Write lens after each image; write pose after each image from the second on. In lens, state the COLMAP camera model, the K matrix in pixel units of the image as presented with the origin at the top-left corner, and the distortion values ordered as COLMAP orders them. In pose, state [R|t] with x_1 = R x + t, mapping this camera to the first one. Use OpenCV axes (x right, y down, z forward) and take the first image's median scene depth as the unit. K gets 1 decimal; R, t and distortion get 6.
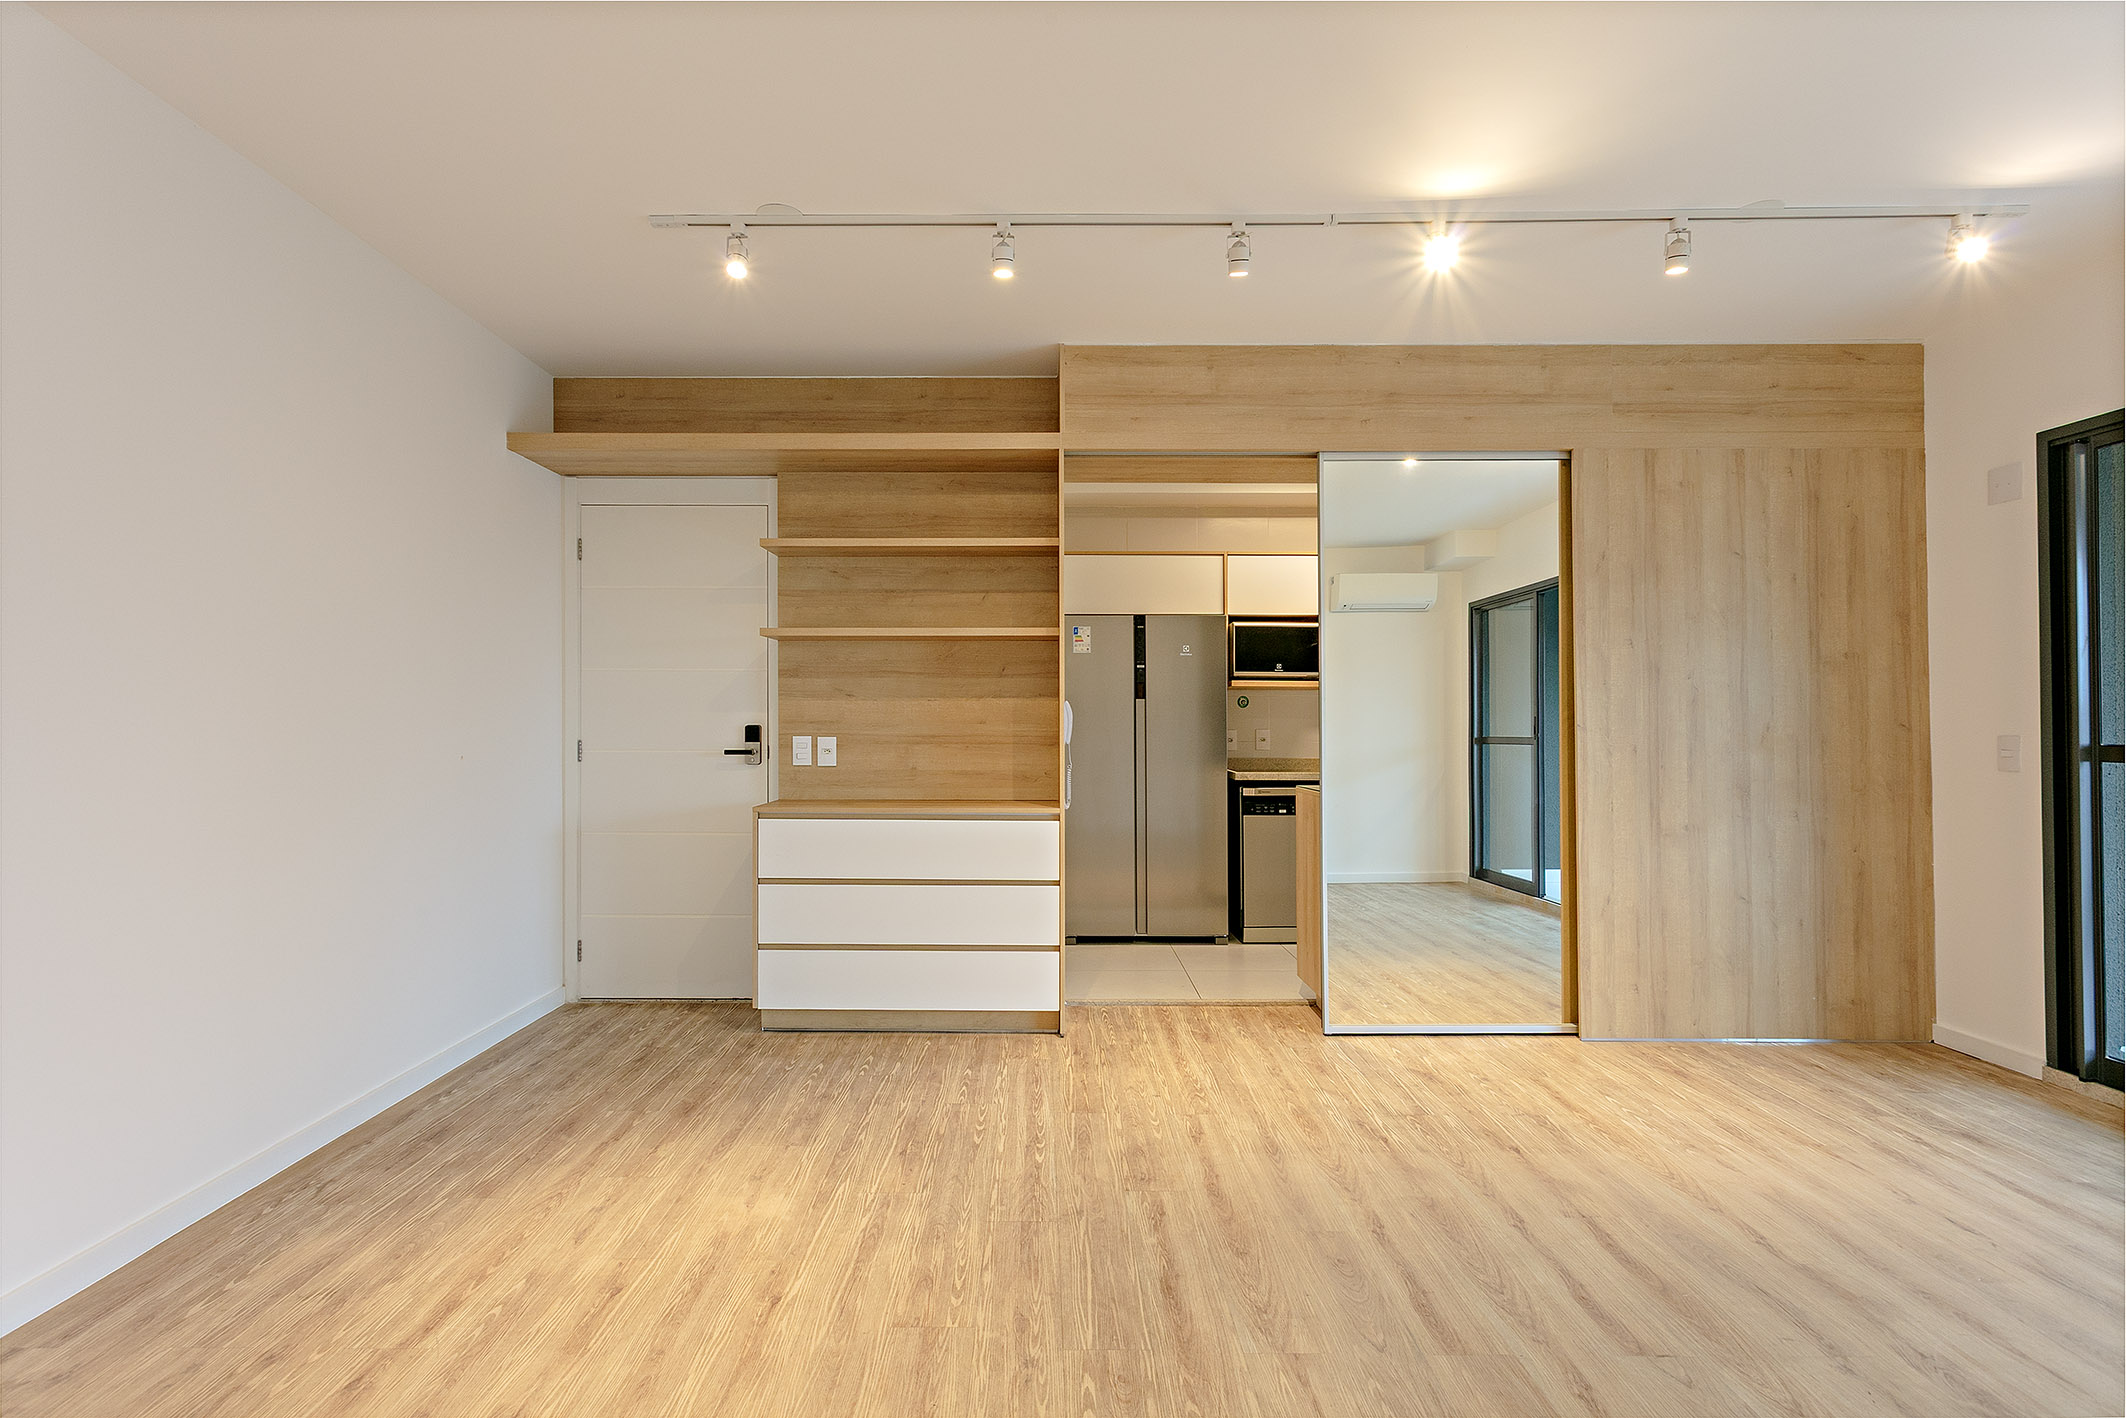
lens RADIAL K [[1036.8, 0, 1045.4], [0, 1036.8, 722.7], [0, 0, 1]] dist [0.003230, 0.000888]
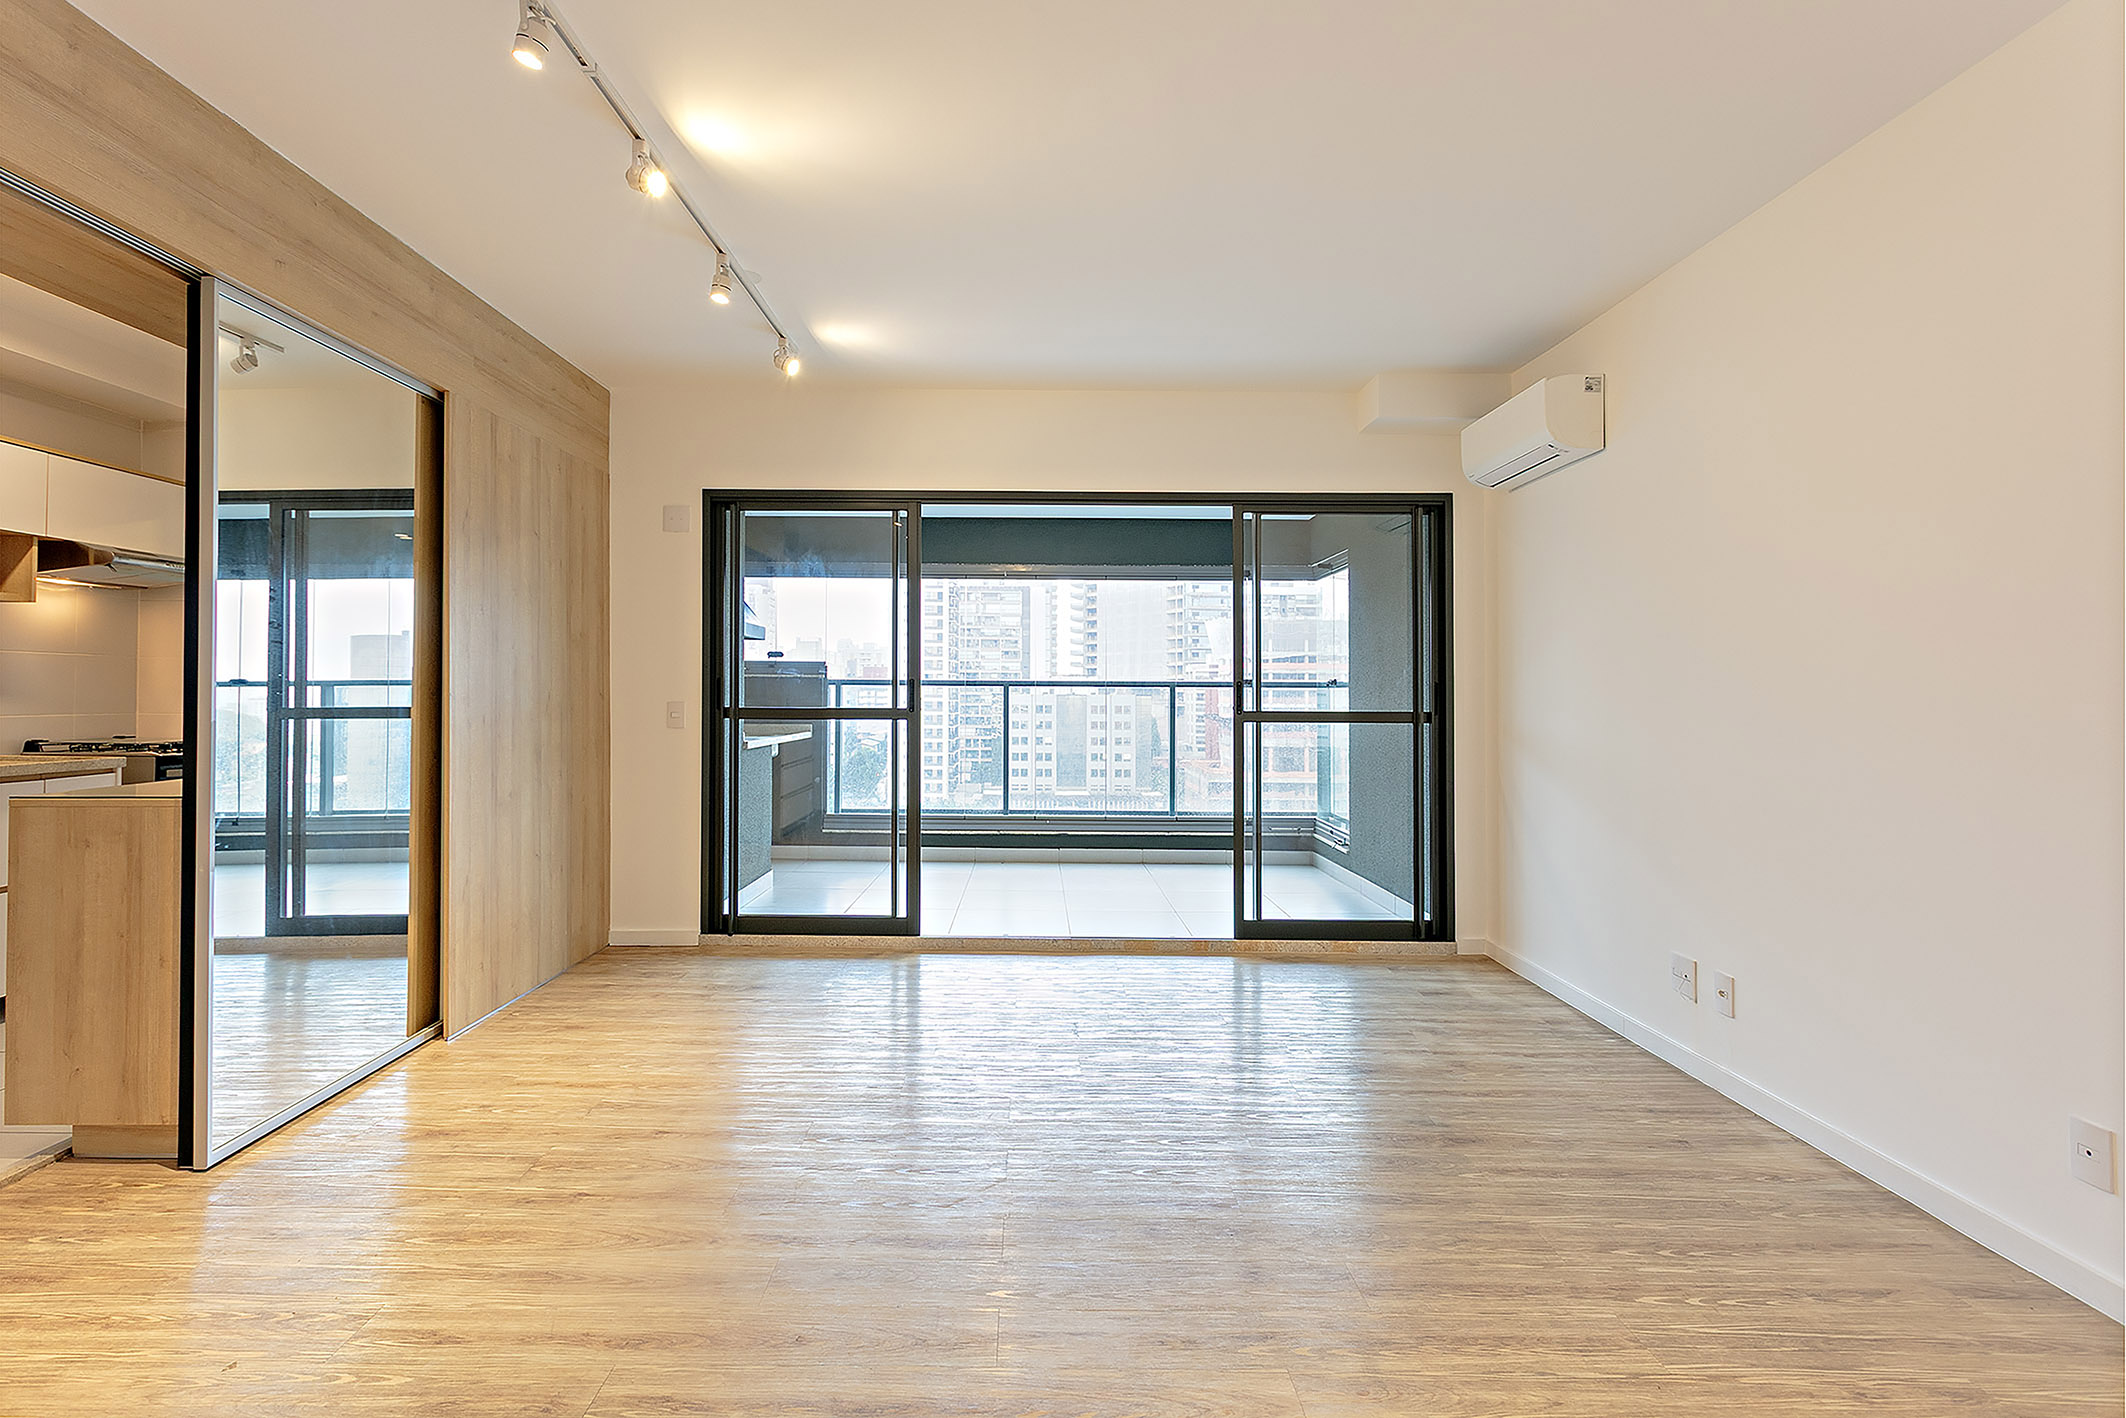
lens RADIAL K [[1001.8, 0, 1023.9], [0, 1001.8, 677.7], [0, 0, 1]] dist [0.002116, 0.000385]
pose [[0.013679, 0.016641, 0.999768, -0.461883], [-0.003129, 0.999857, -0.016599, 0.001171], [-0.999902, -0.002901, 0.013730, 0.618540]]
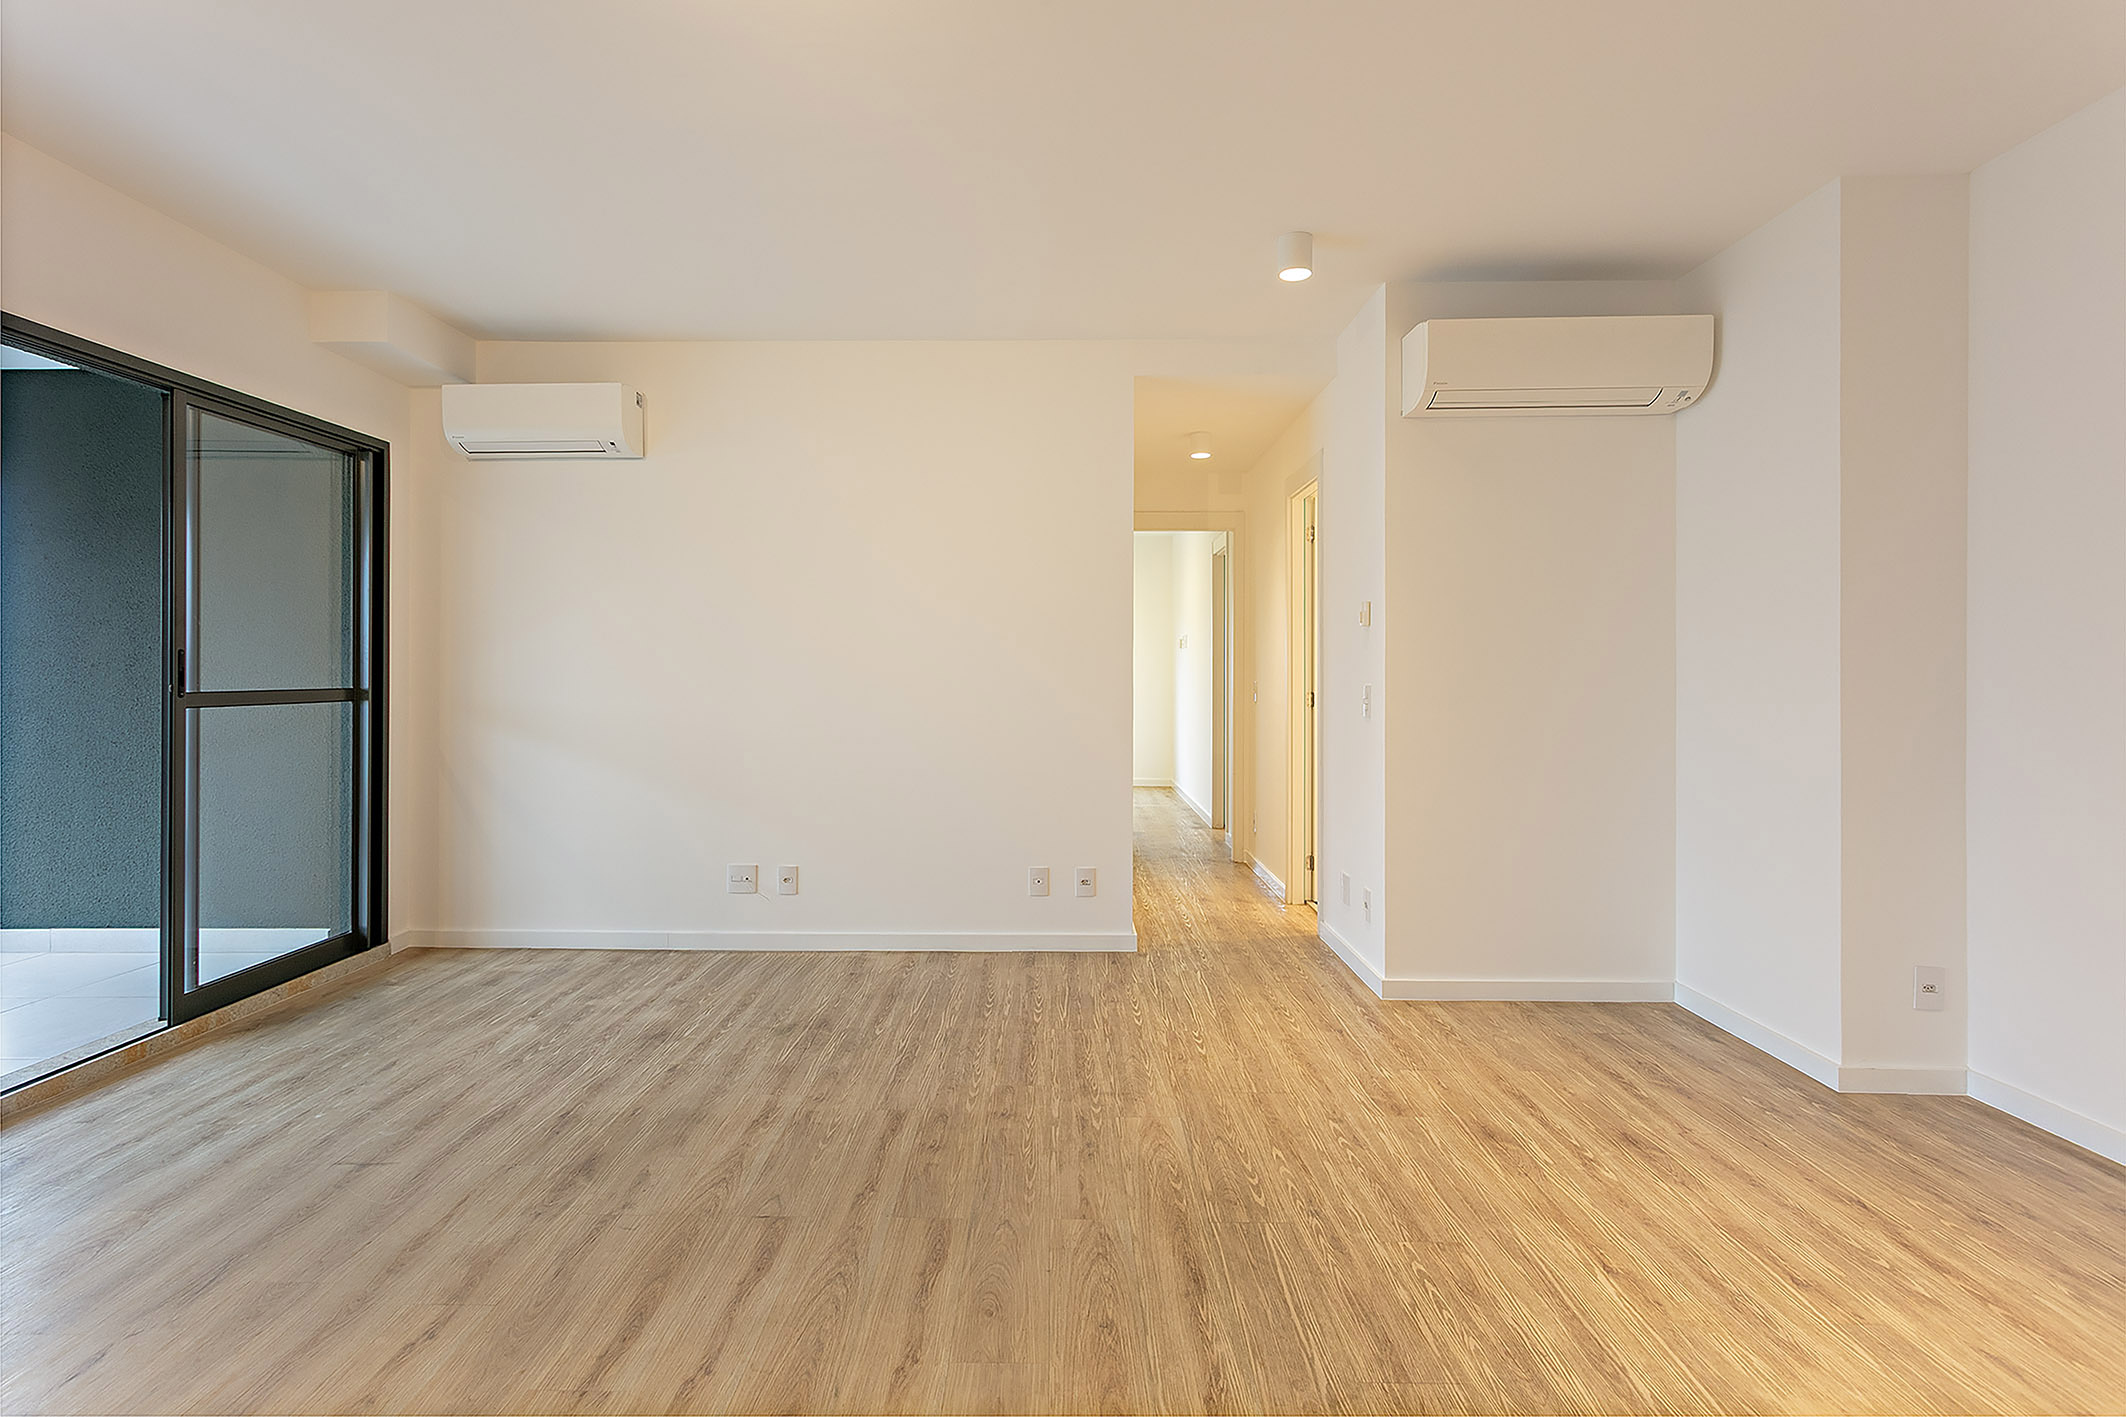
lens RADIAL K [[1026.1, 0, 1021.0], [0, 1026.1, 662.3], [0, 0, 1]] dist [-0.001696, -0.000007]
pose [[-0.999238, -0.000459, 0.039033, 0.170614], [-0.000840, 0.999952, -0.009760, 0.003949], [-0.039027, -0.009785, -0.999190, 1.370184]]
